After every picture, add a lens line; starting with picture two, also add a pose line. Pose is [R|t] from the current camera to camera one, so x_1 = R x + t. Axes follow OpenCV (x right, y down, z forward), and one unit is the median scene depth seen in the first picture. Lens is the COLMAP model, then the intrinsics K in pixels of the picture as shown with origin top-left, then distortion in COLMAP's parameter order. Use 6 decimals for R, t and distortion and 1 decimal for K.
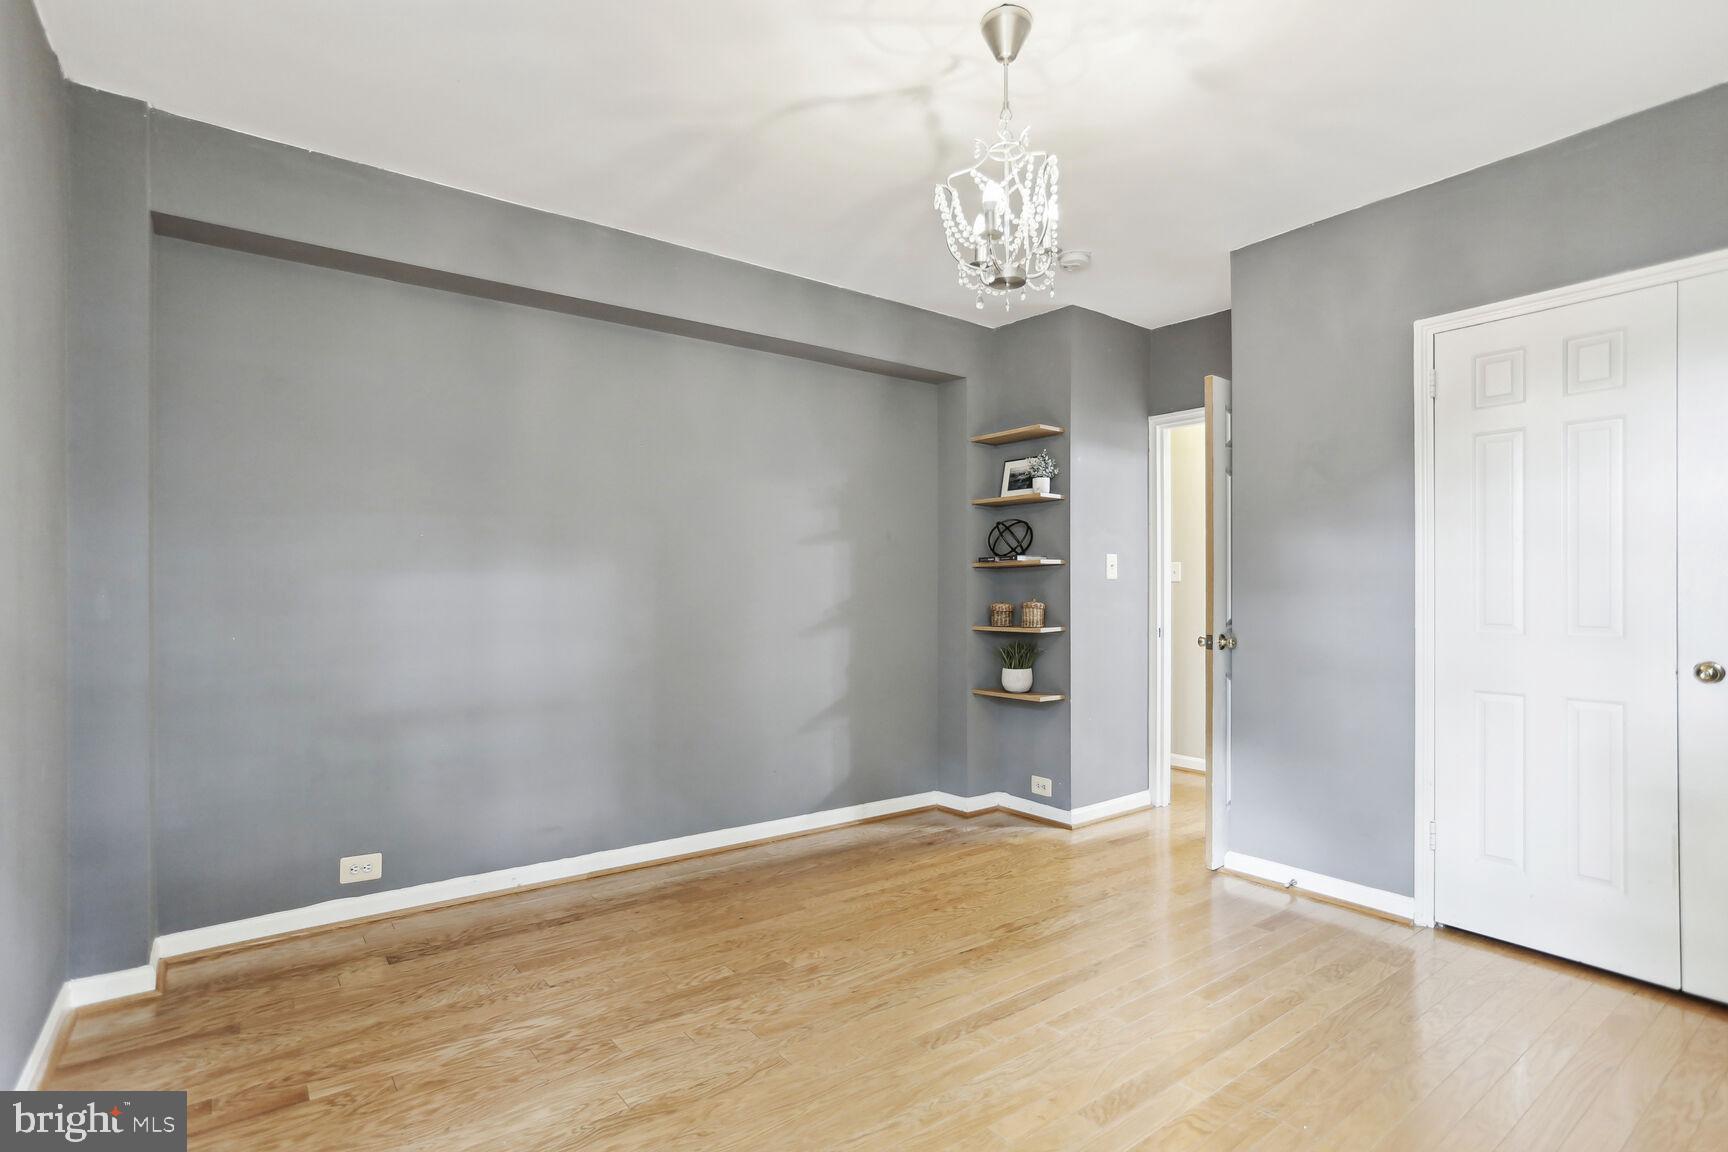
lens RADIAL K [[854.6, 0, 867.7], [0, 854.6, 595.1], [0, 0, 1]] dist [-0.047052, 0.033169]
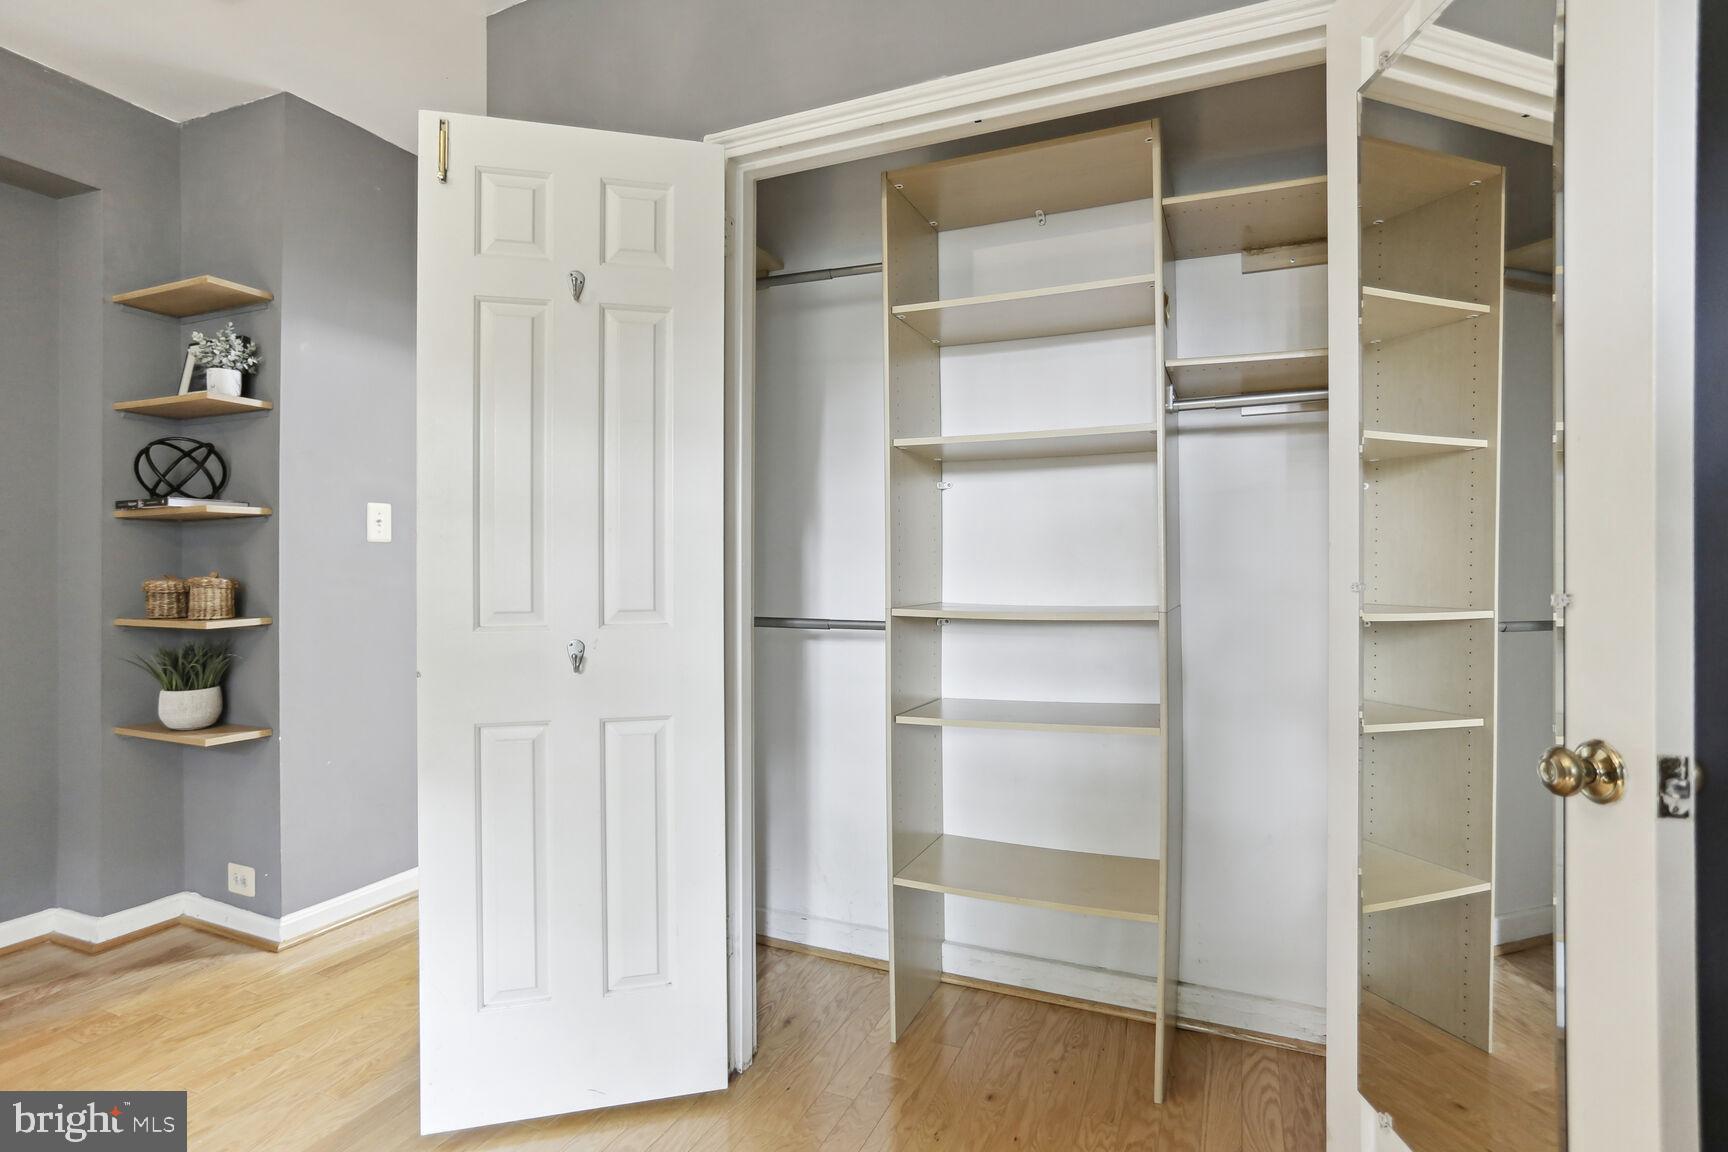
lens RADIAL K [[860.9, 0, 853.5], [0, 860.9, 563.5], [0, 0, 1]] dist [-0.048929, 0.033827]
pose [[0.877531, 0.002816, 0.479512, 0.315881], [0.000482, 0.999977, -0.006756, 0.002842], [-0.479520, 0.006160, 0.877509, 0.274543]]
